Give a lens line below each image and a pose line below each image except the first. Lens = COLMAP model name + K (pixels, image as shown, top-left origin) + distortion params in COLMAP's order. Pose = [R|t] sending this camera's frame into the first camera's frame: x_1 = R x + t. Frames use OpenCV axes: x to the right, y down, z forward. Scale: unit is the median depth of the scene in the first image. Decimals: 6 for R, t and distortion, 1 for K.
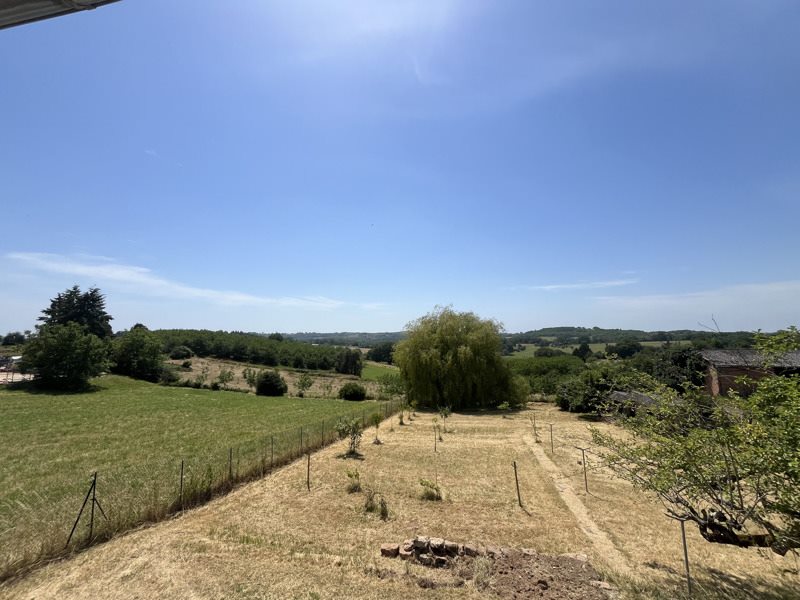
lens RADIAL K [[324.9, 0, 404.7], [0, 324.9, 298.0], [0, 0, 1]] dist [-0.000792, -0.000012]
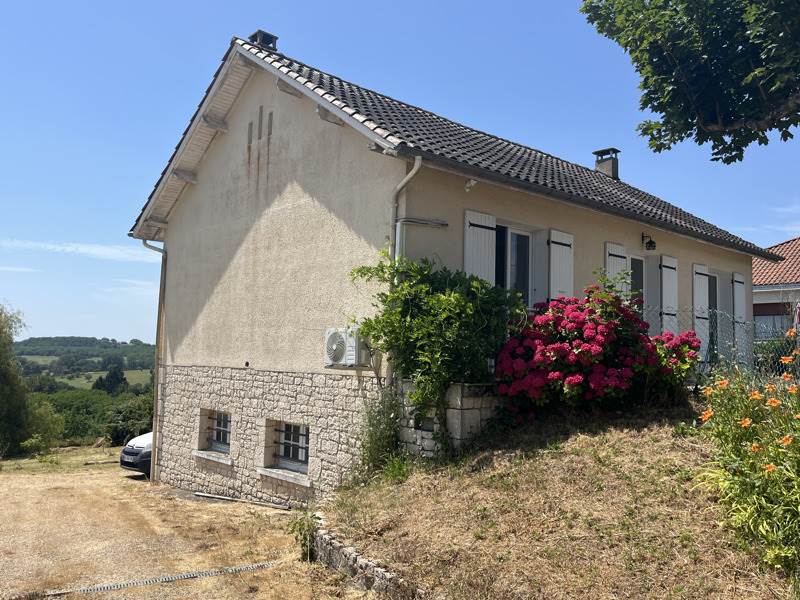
lens RADIAL K [[649.6, 0, 400.9], [0, 649.6, 300.6], [0, 0, 1]] dist [0.059223, 0.003070]
pose [[0.611591, 0.086755, 0.786403, -0.197356], [-0.113307, 0.993328, -0.021463, 0.004117], [-0.783018, -0.075979, 0.617341, -0.231619]]
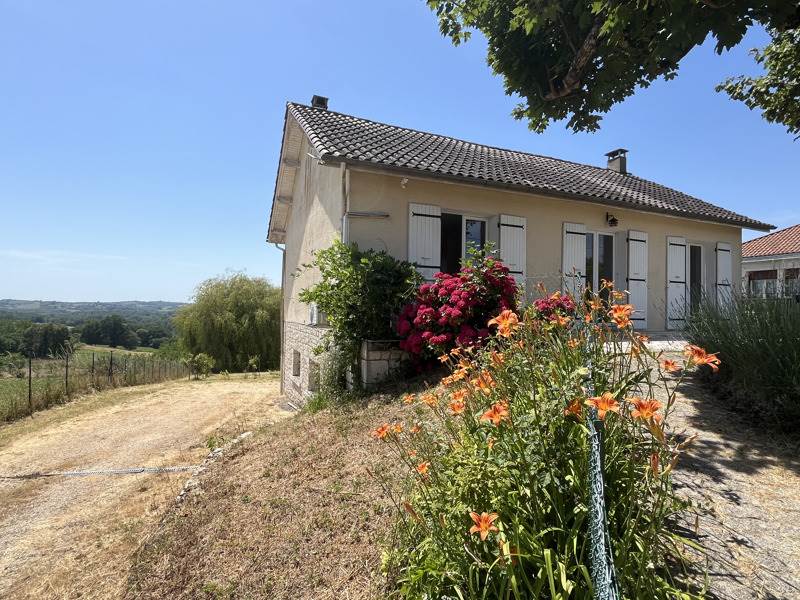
lens RADIAL K [[405.7, 0, 399.8], [0, 405.7, 300.5], [0, 0, 1]] dist [0.003619, -0.000025]
pose [[0.830493, 0.033373, 0.556029, -0.136571], [-0.082648, 0.994538, 0.063752, -0.000700], [-0.550864, -0.098900, 0.828714, -0.250482]]
